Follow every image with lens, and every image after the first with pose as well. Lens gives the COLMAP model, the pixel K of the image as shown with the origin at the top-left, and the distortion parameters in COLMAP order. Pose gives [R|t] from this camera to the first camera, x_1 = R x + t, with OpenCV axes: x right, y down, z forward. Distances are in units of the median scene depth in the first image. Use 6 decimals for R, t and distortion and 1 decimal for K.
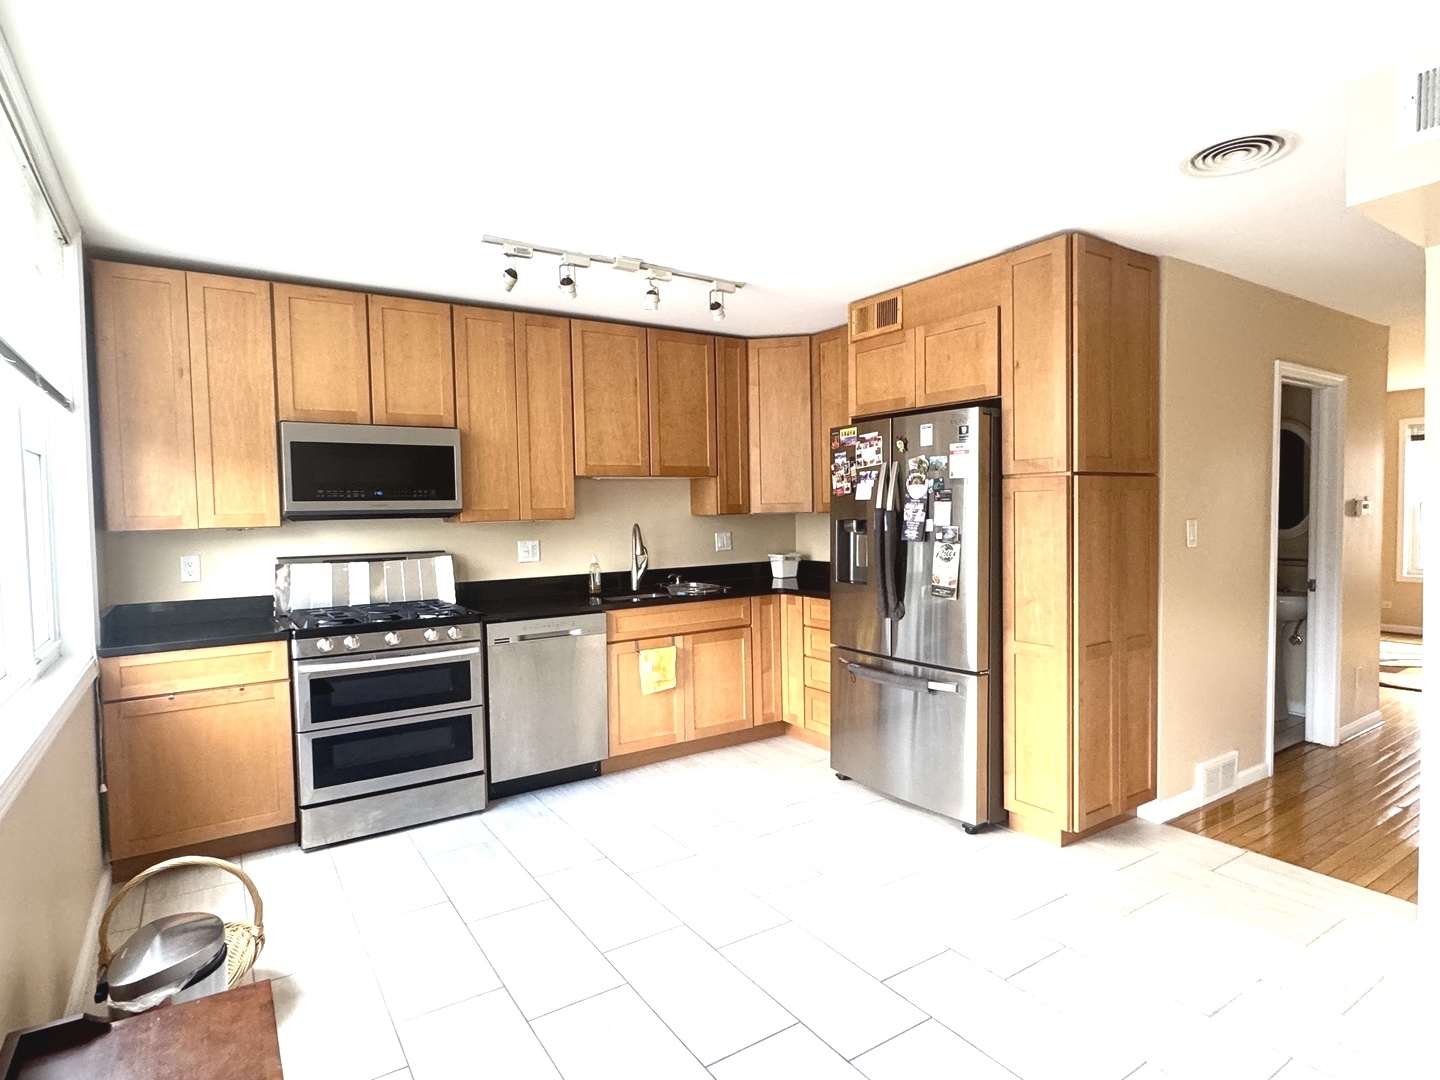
lens RADIAL K [[785.2, 0, 720.0], [0, 785.2, 540.0], [0, 0, 1]] dist [-0.000292, 0.000840]
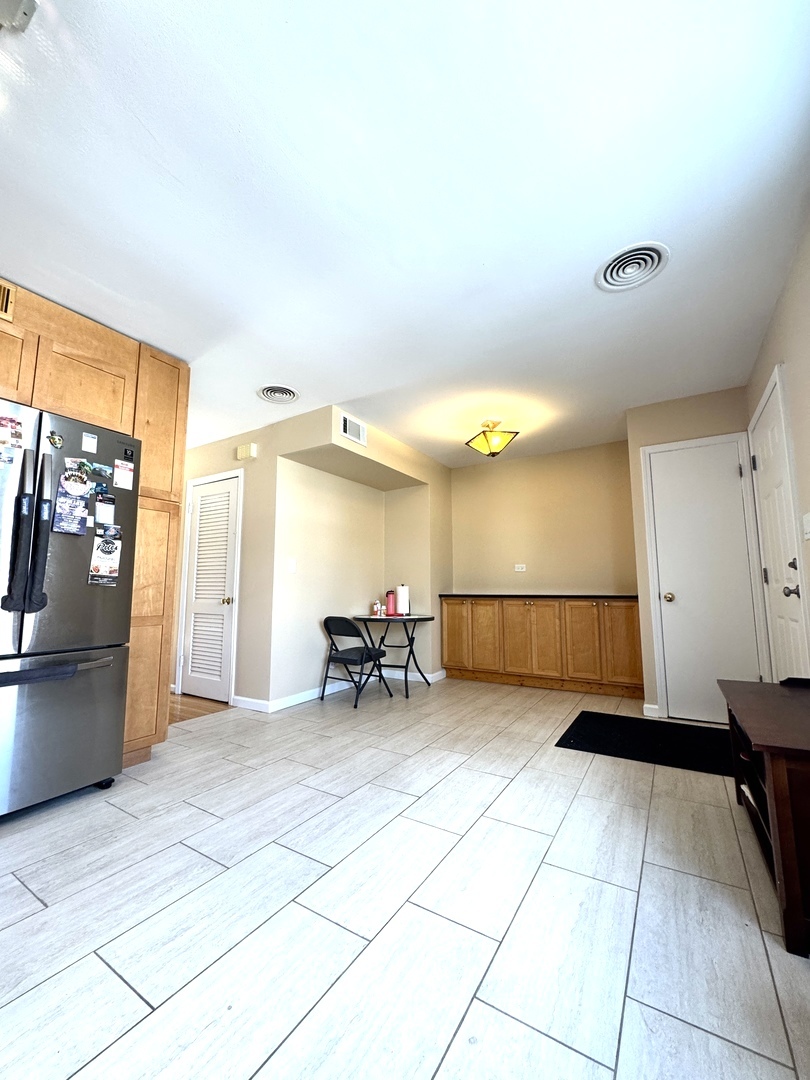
lens RADIAL K [[431.8, 0, 405.0], [0, 431.8, 540.0], [0, 0, 1]] dist [-0.000663, -0.000328]
pose [[-0.420119, 0.125928, 0.898689, -0.467364], [0.043210, 0.991978, -0.118800, 0.098838], [-0.906440, -0.011078, -0.422189, 0.831314]]
